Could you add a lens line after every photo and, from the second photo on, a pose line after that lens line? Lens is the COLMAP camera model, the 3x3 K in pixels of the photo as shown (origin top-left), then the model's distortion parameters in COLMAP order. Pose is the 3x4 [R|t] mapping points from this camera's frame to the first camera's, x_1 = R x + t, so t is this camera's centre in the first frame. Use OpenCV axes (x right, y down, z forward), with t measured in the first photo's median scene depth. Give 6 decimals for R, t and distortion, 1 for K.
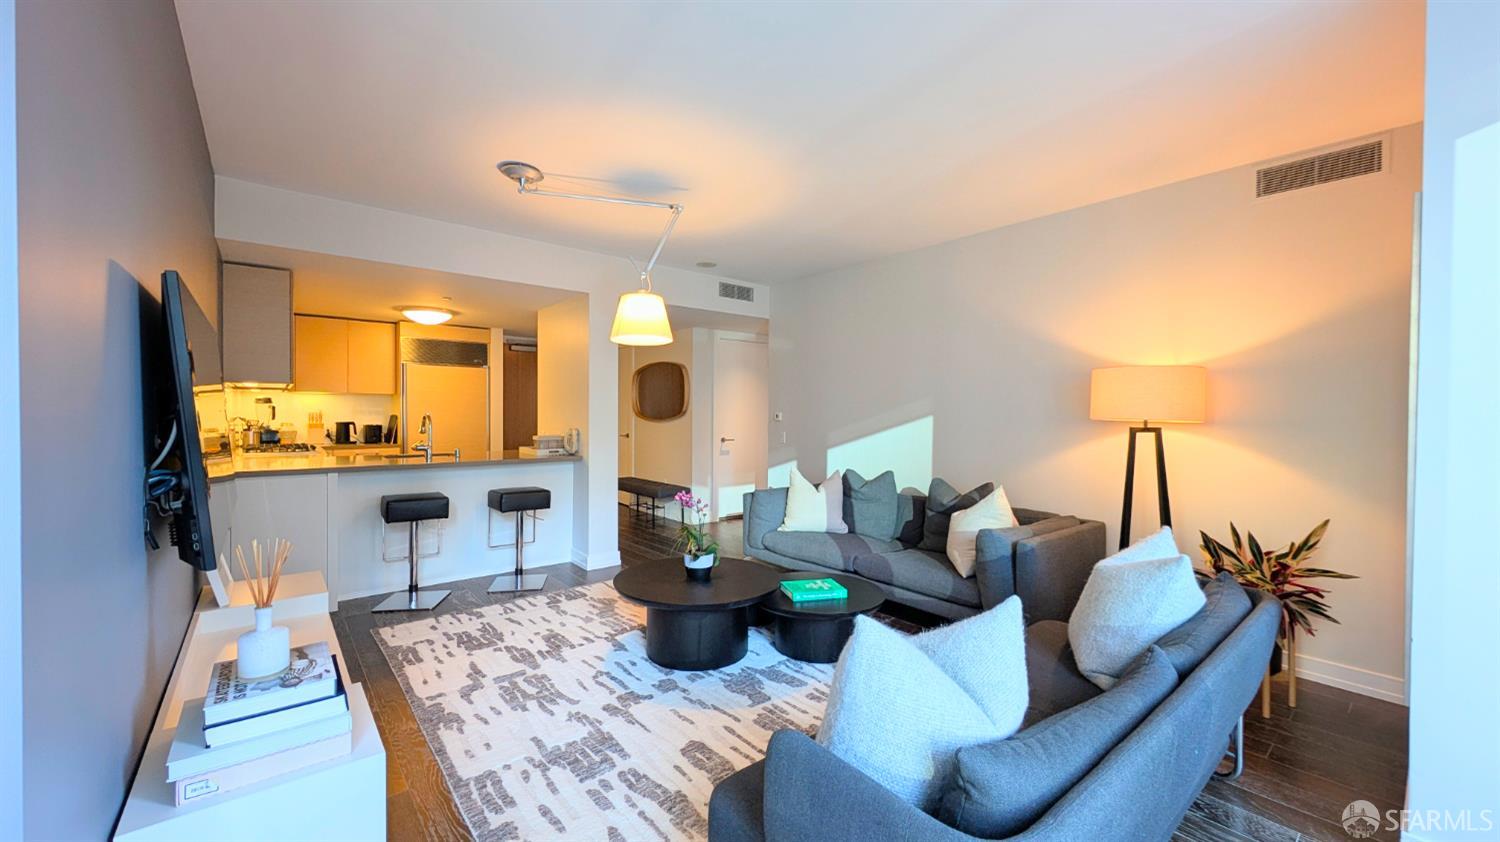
lens RADIAL K [[561.0, 0, 742.5], [0, 561.0, 418.6], [0, 0, 1]] dist [0.000642, -0.003085]
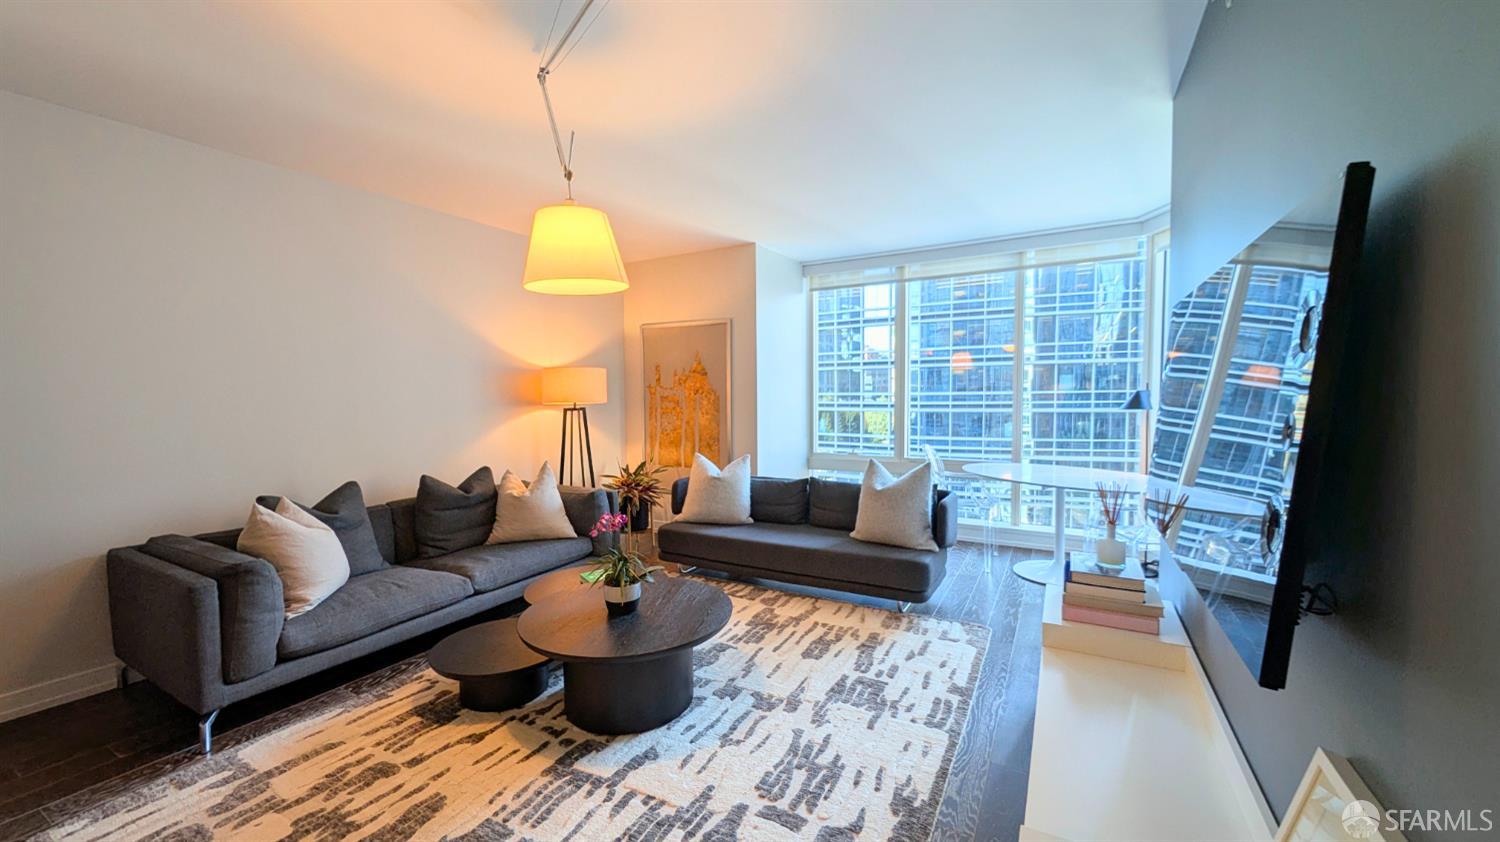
lens RADIAL K [[561.0, 0, 763.6], [0, 561.0, 419.5], [0, 0, 1]] dist [0.000642, -0.003085]
pose [[-0.364764, -0.042325, 0.930138, -1.038993], [0.024808, 0.998170, 0.055150, -0.026215], [-0.930770, 0.043191, -0.363046, 1.308096]]
